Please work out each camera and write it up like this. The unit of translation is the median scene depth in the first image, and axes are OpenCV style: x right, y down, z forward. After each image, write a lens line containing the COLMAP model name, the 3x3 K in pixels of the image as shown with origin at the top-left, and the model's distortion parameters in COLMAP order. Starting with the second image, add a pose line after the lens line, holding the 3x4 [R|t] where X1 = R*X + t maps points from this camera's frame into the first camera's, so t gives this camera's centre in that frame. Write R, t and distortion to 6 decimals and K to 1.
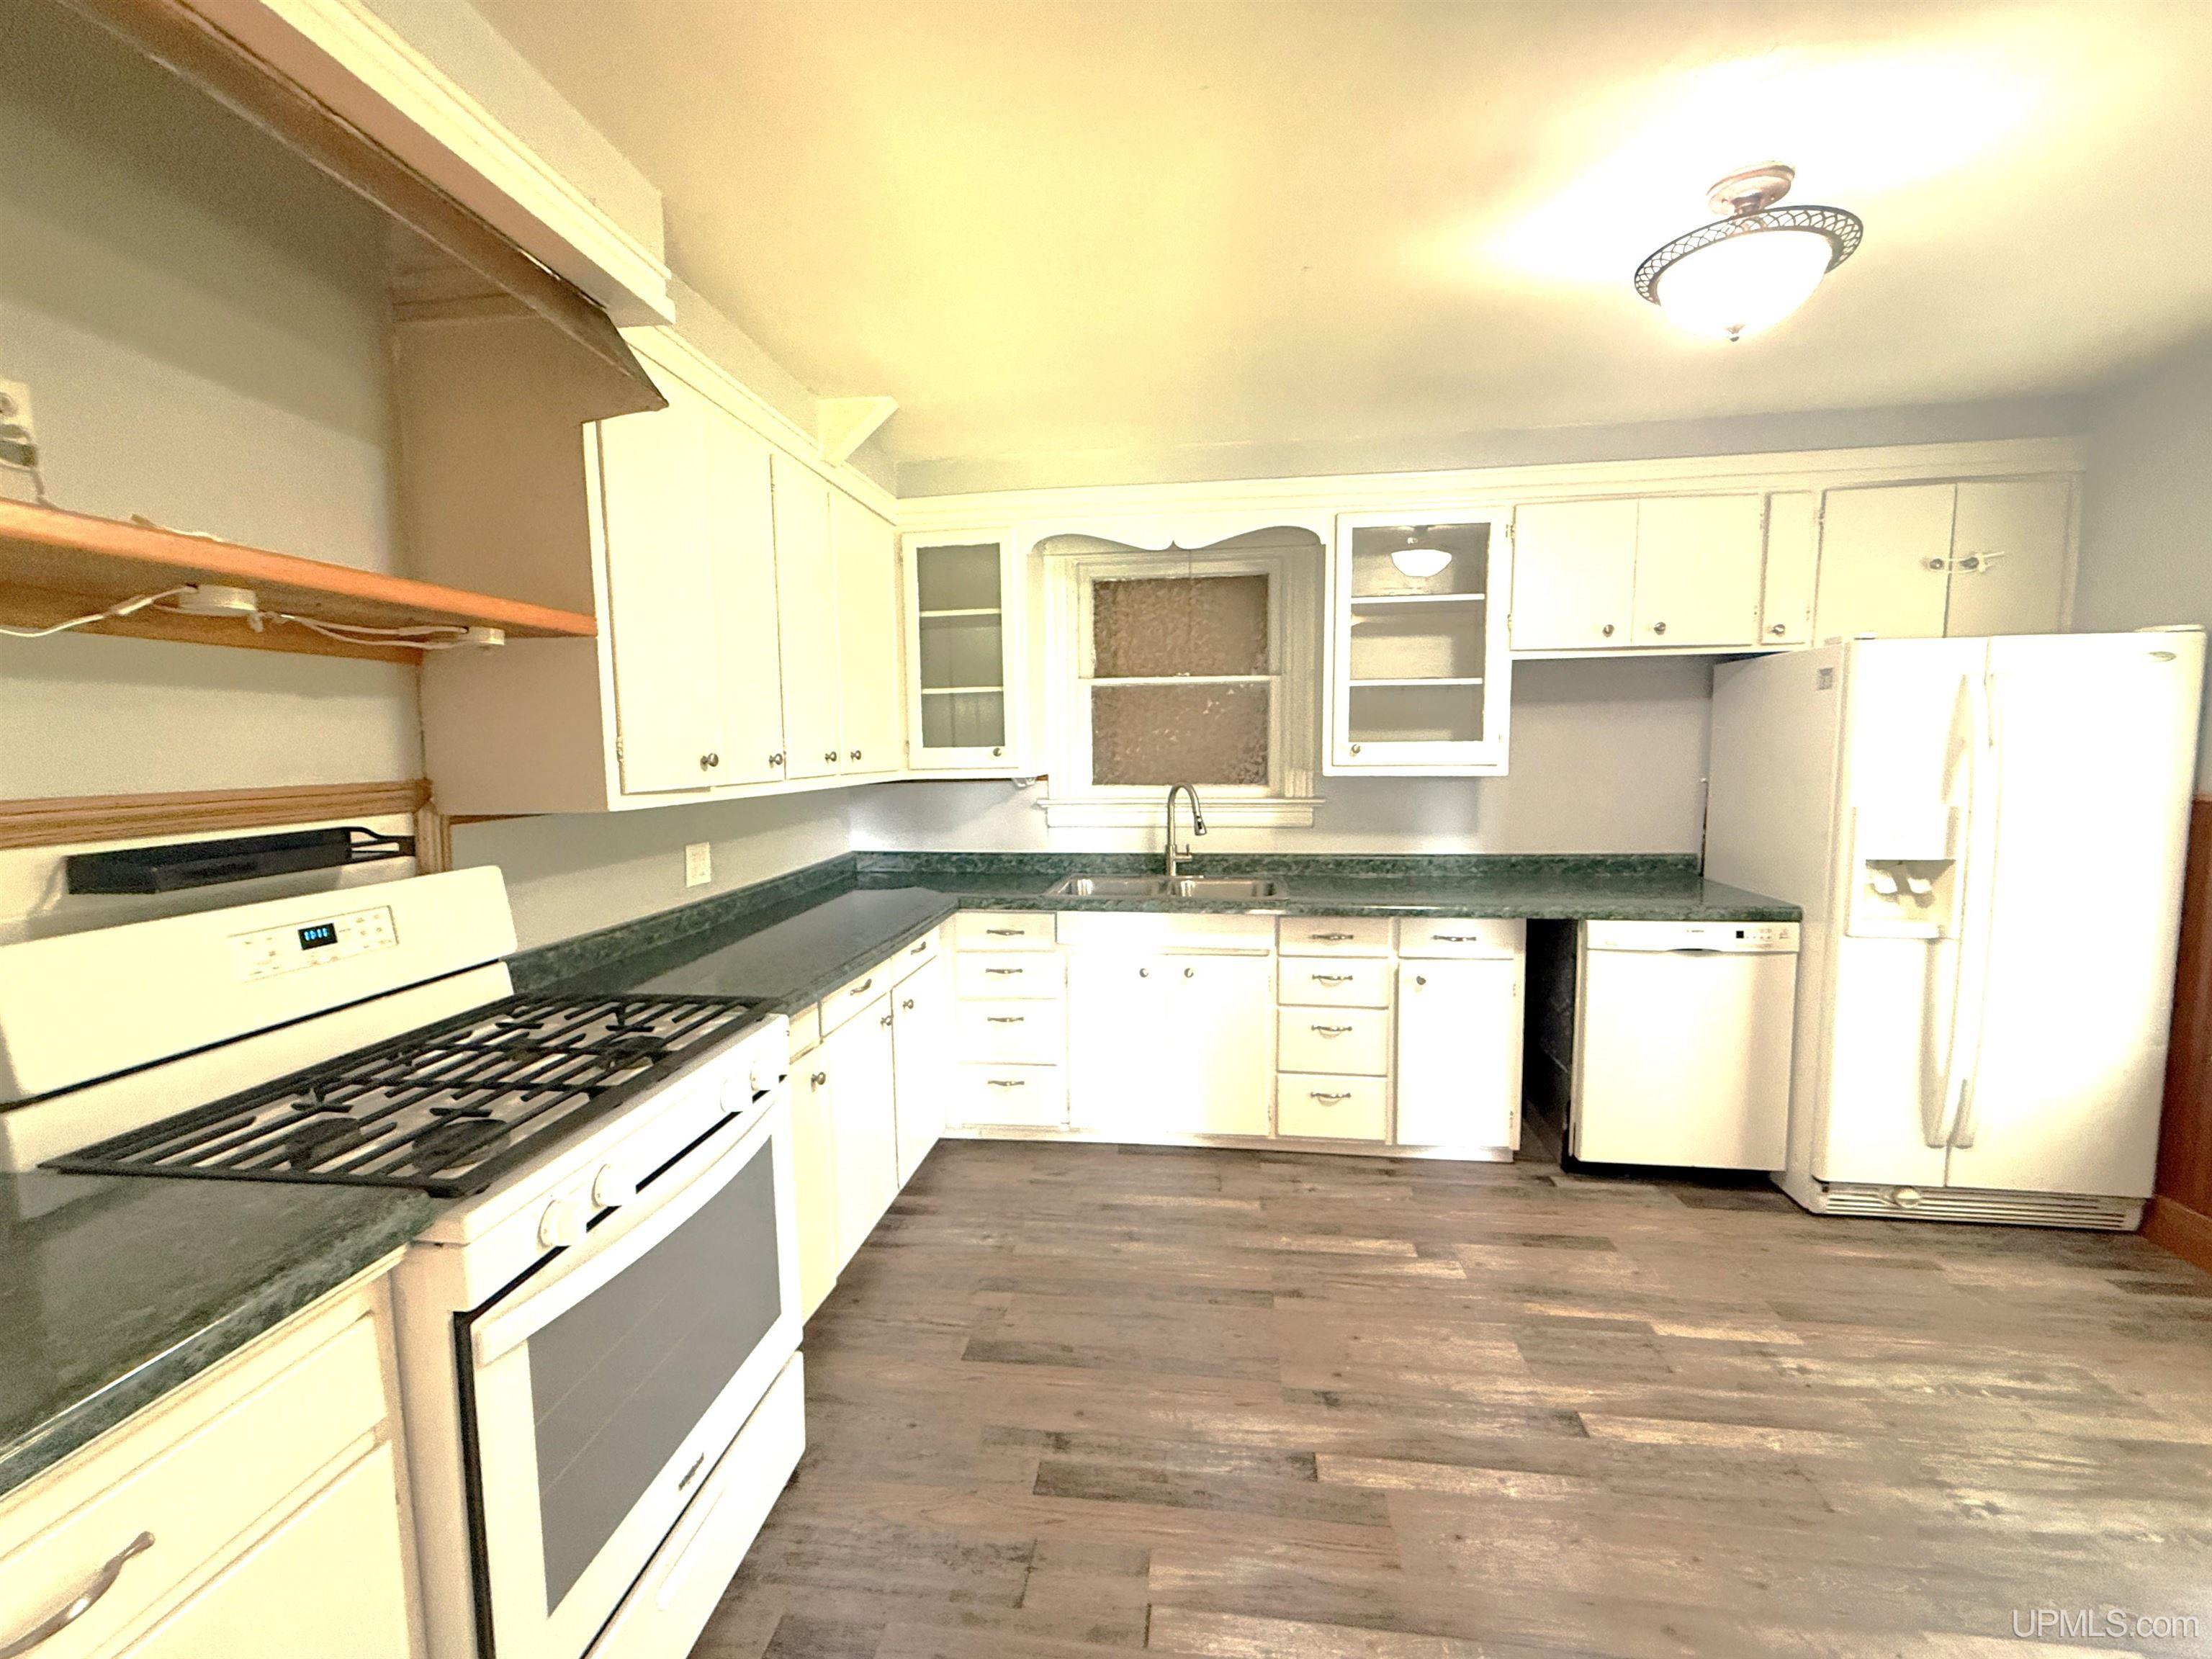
lens RADIAL K [[886.2, 0, 1105.2], [0, 886.2, 830.6], [0, 0, 1]] dist [-0.003171, 0.001154]
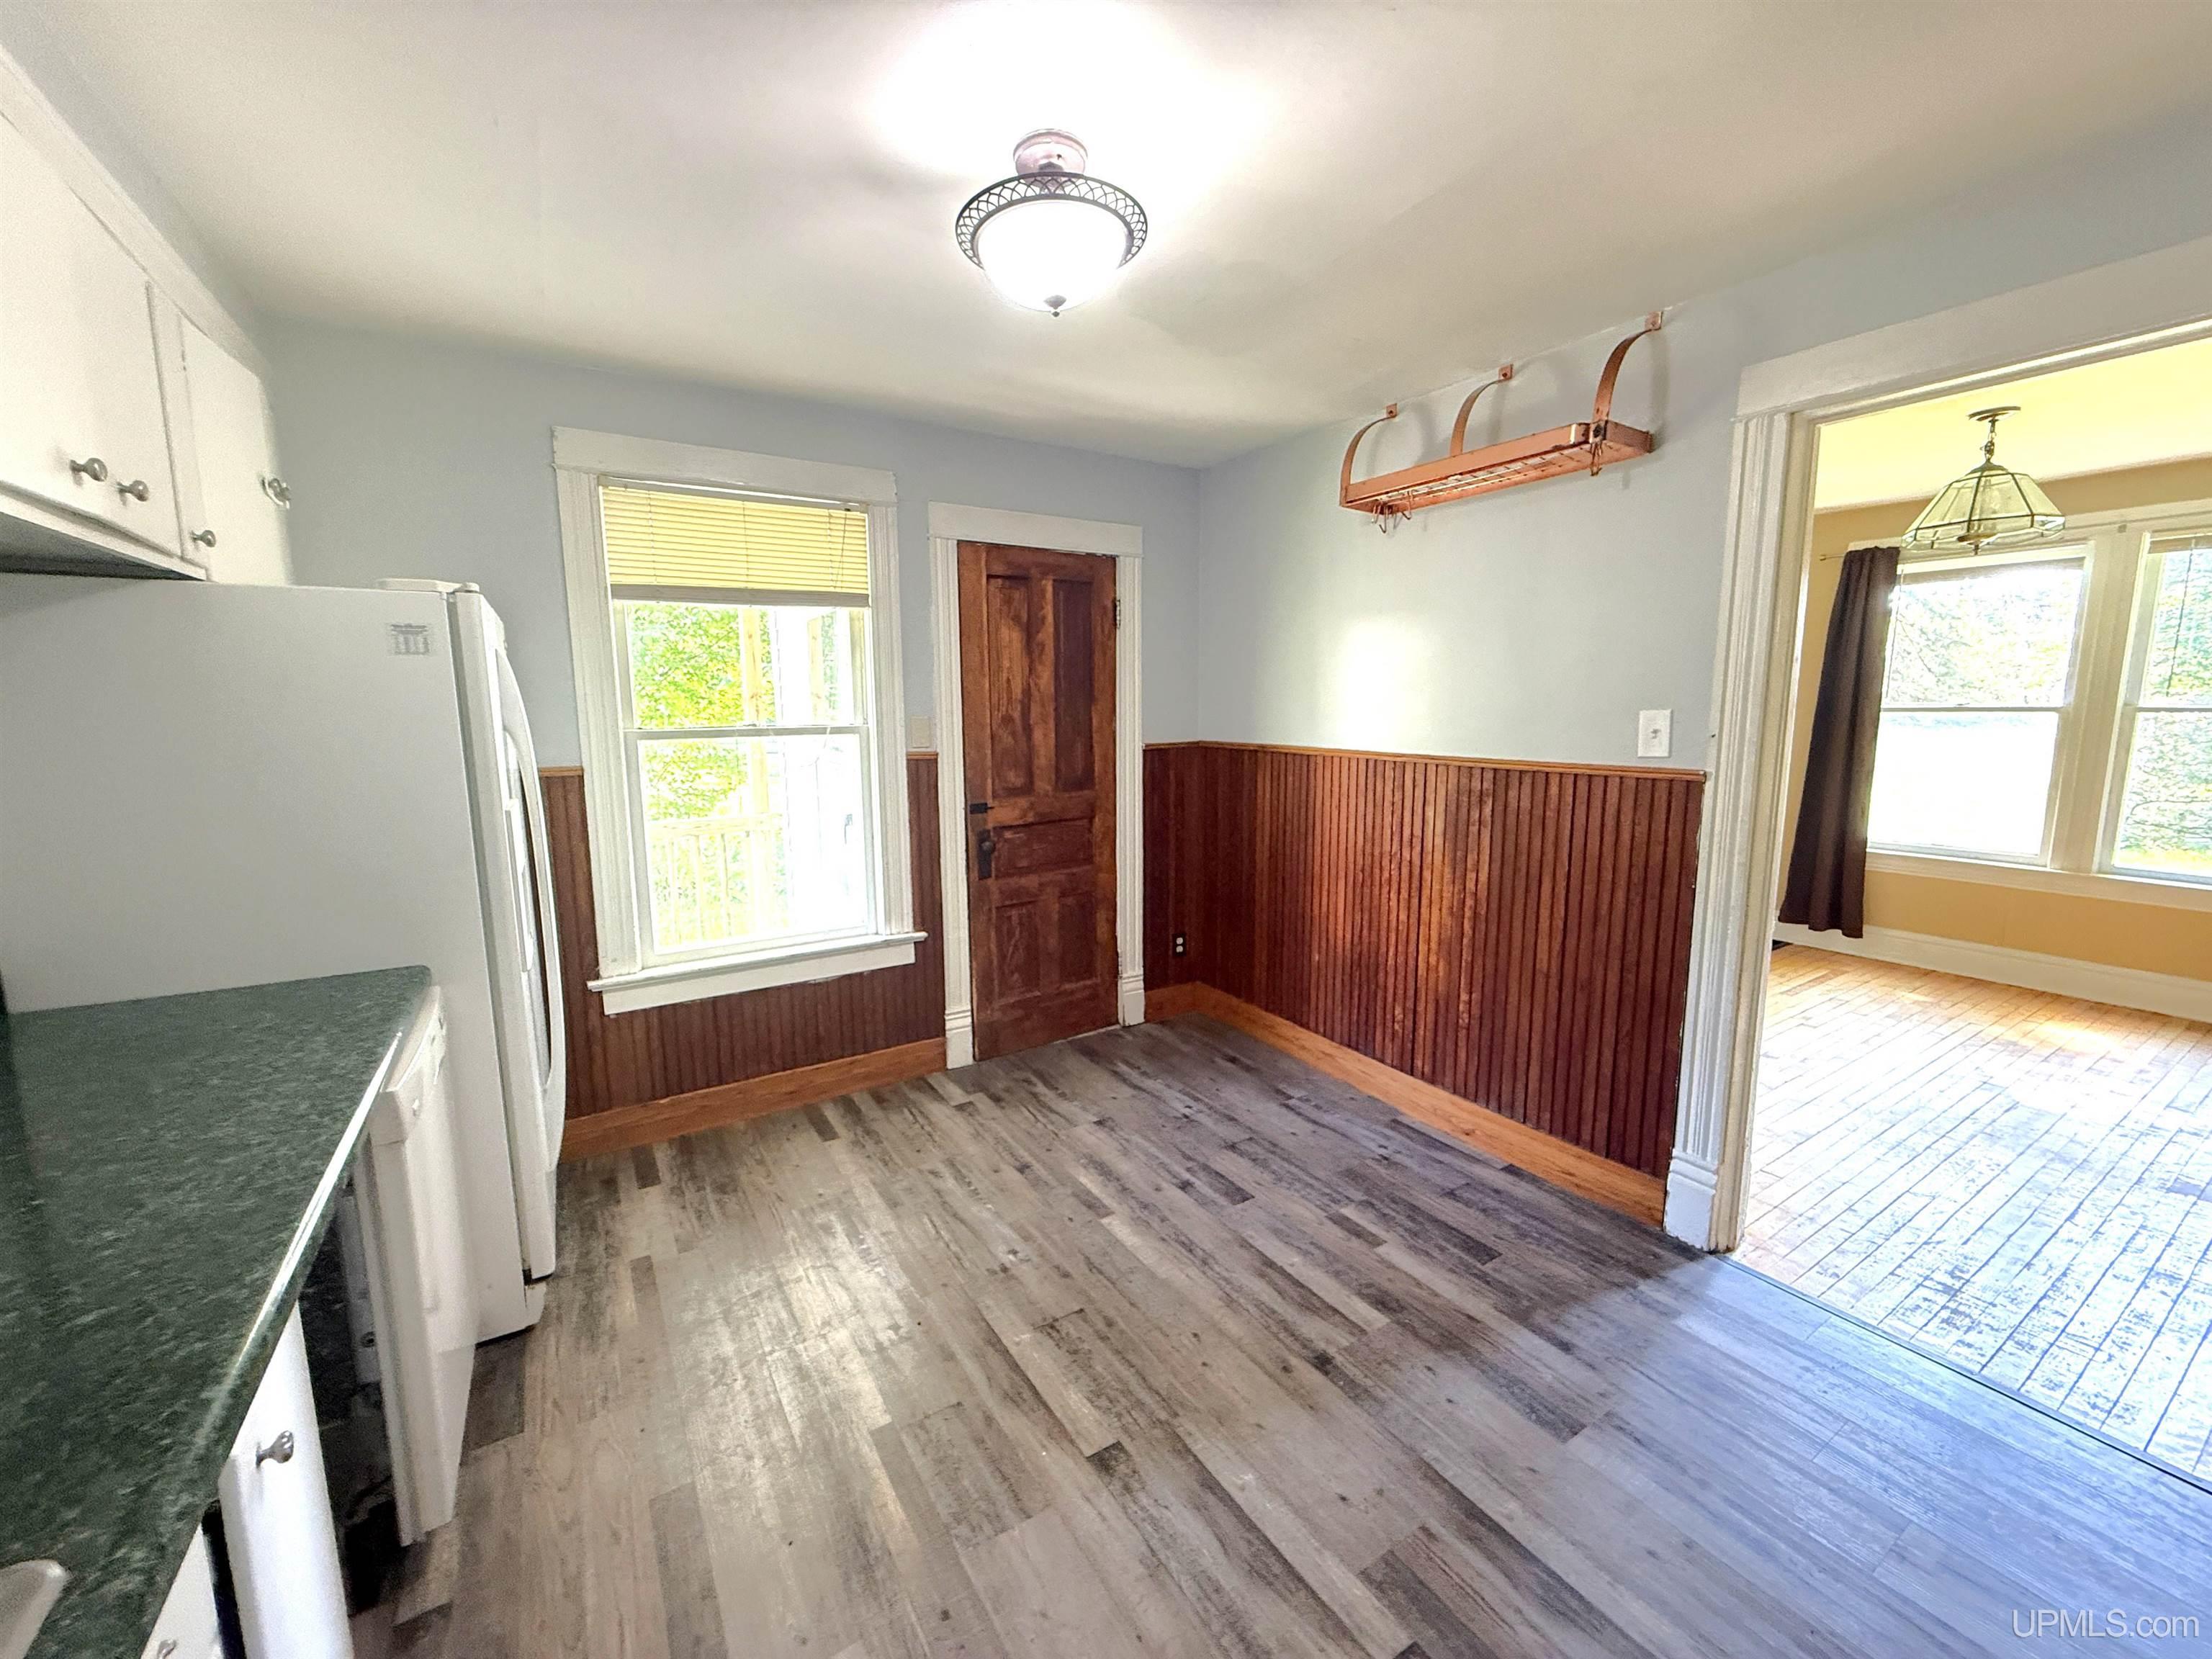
lens RADIAL K [[886.2, 0, 1096.5], [0, 886.2, 826.0], [0, 0, 1]] dist [-0.003171, 0.001154]
pose [[-0.629812, -0.088617, 0.771676, -0.123675], [0.087216, 0.979120, 0.183622, -0.151904], [-0.771836, 0.182950, -0.608932, 1.487899]]
